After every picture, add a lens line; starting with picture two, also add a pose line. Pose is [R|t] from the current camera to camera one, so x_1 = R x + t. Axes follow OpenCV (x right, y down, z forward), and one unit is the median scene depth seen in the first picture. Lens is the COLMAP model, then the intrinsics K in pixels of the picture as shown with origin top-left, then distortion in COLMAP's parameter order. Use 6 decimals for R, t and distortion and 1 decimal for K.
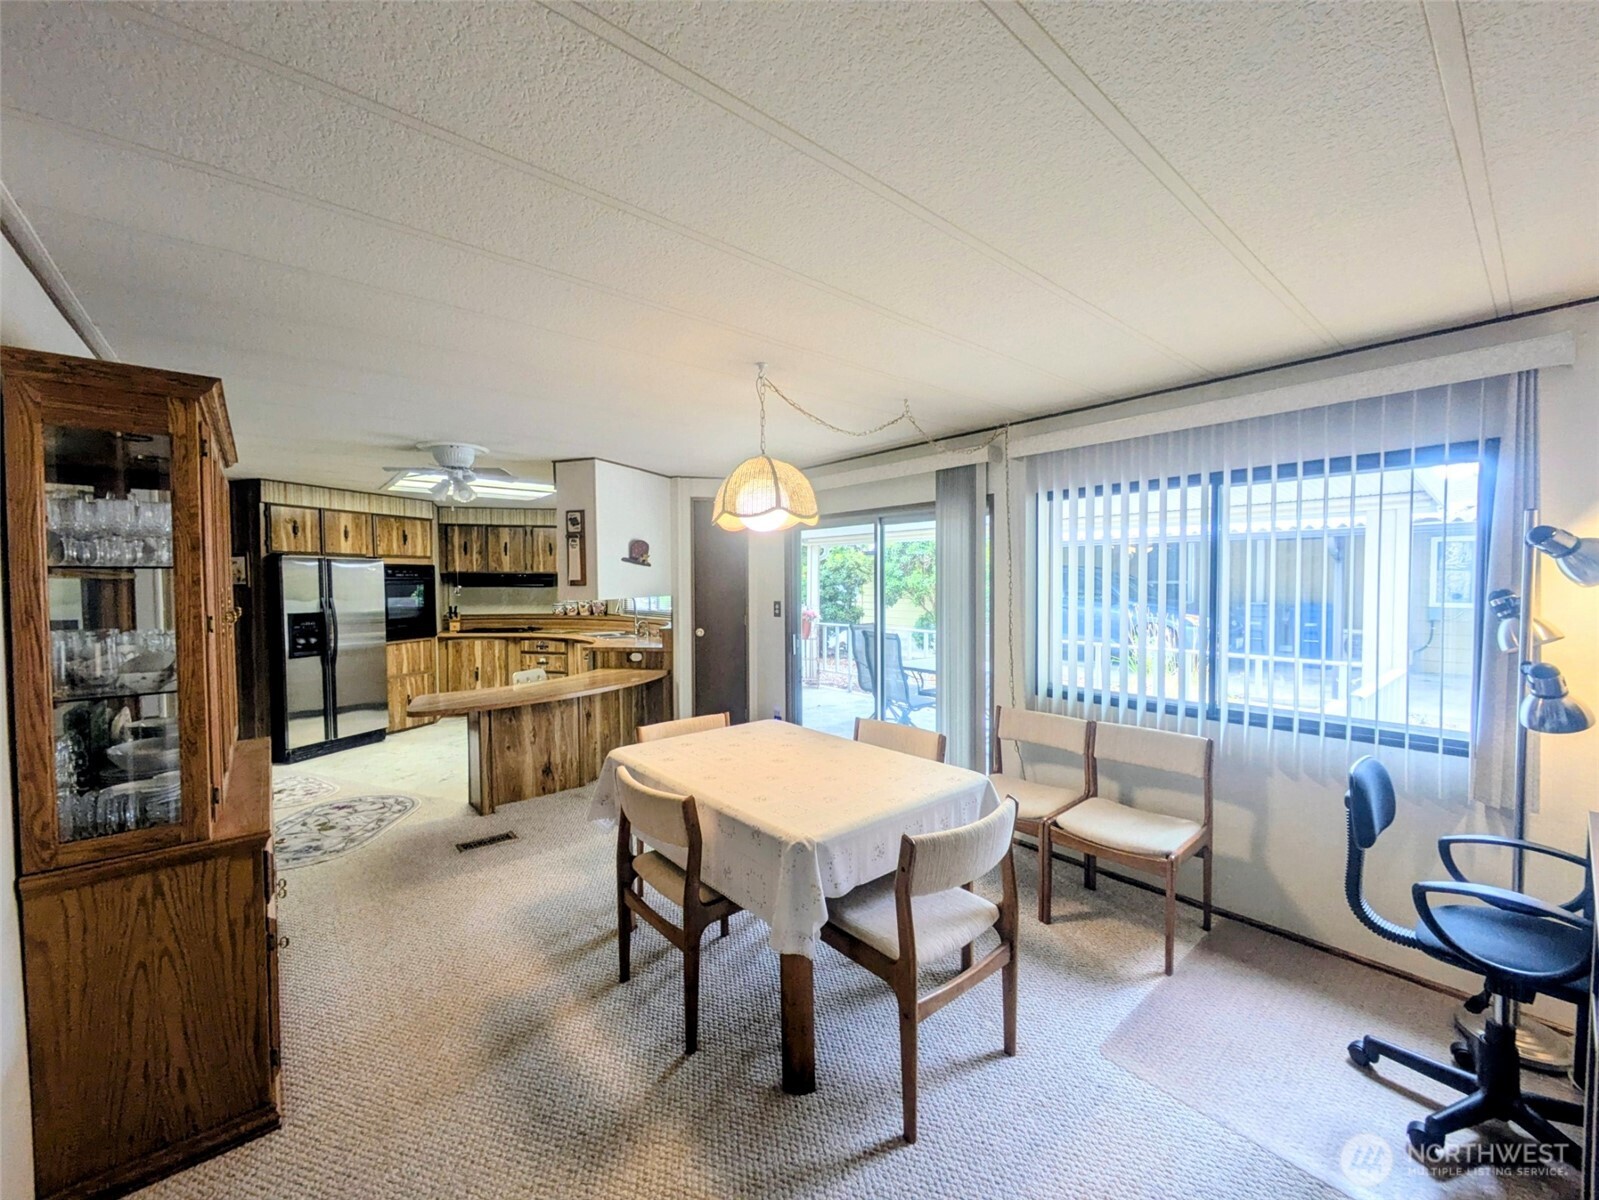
lens RADIAL K [[637.0, 0, 799.5], [0, 637.0, 600.0], [0, 0, 1]] dist [0.000816, 0.000272]
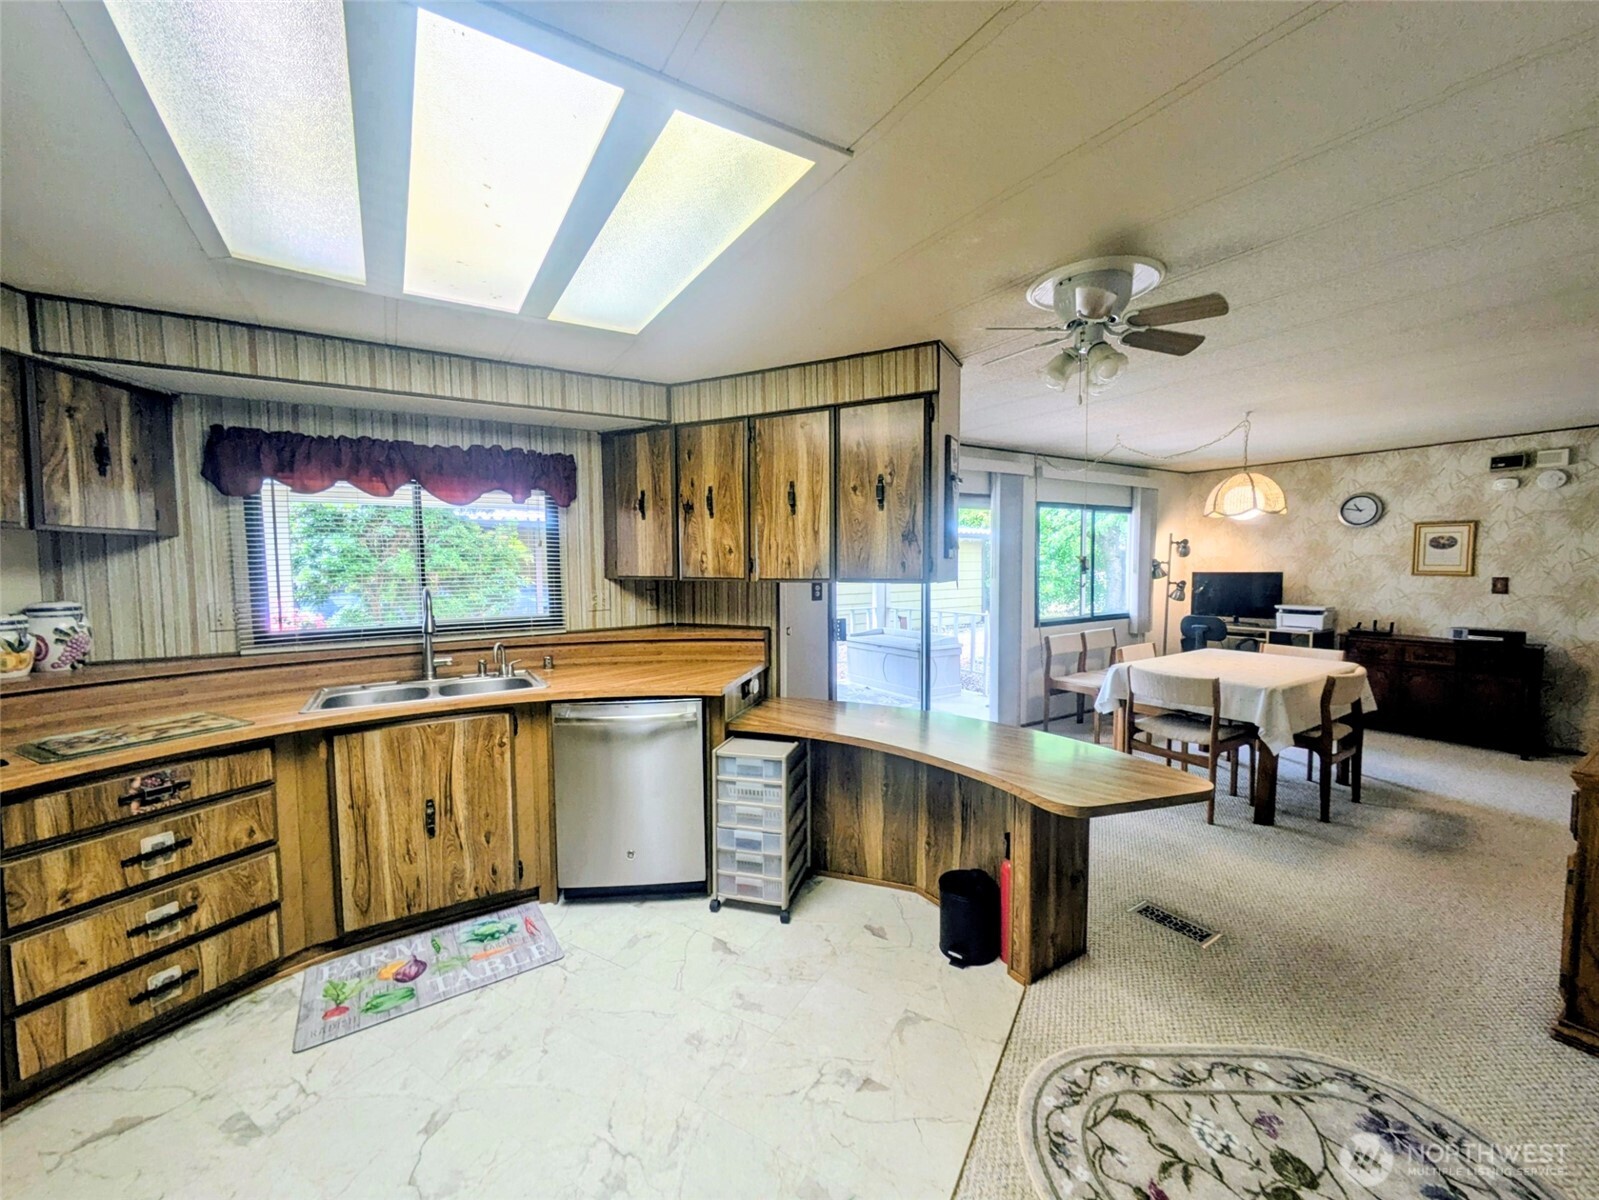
lens RADIAL K [[637.0, 0, 799.5], [0, 637.0, 600.0], [0, 0, 1]] dist [0.000816, 0.000272]
pose [[0.127323, -0.052006, 0.990497, -1.147508], [0.046134, 0.997854, 0.046462, -0.017334], [-0.990788, 0.039780, 0.129449, 1.236434]]
